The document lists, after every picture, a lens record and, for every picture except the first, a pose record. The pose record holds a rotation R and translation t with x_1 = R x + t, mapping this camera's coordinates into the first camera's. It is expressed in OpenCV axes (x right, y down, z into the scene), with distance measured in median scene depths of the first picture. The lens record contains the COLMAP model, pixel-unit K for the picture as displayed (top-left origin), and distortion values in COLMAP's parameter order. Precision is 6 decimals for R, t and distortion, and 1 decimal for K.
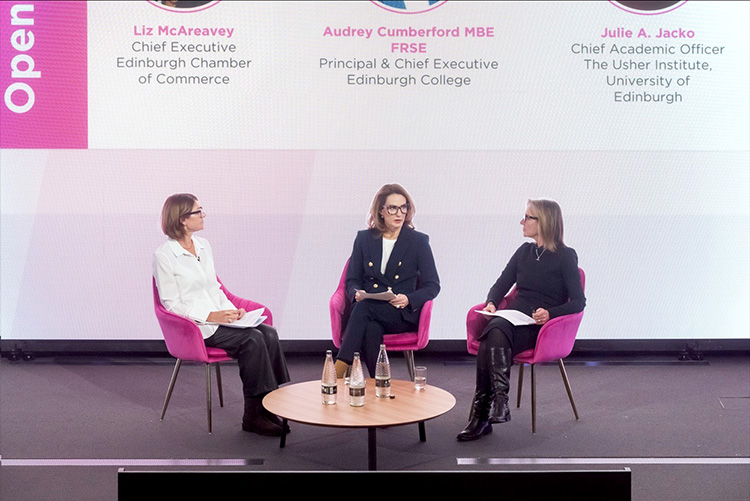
lens RADIAL K [[1283.7, 0, 375.2], [0, 1283.7, 250.7], [0, 0, 1]] dist [-0.021368, 0.000000]
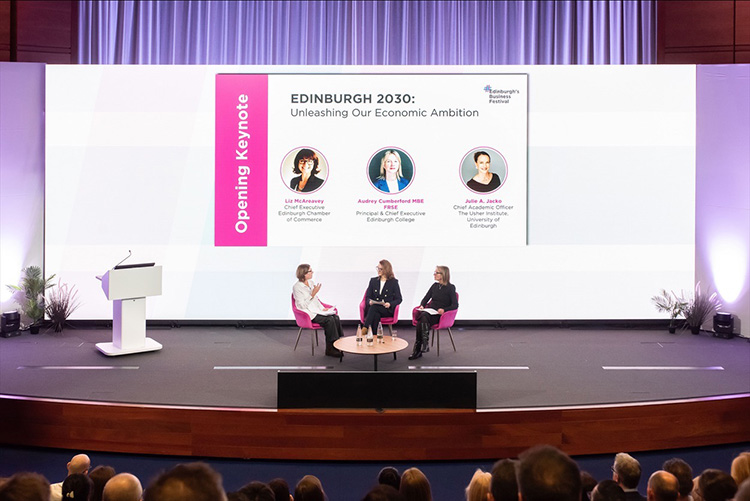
lens RADIAL K [[1153.1, 0, 381.6], [0, 1153.1, 250.3], [0, 0, 1]] dist [0.014994, 0.000000]
pose [[0.998572, 0.003765, 0.053287, -0.115323], [-0.004560, 0.999880, 0.014806, -0.105103], [-0.053225, -0.015028, 0.998469, -1.313866]]
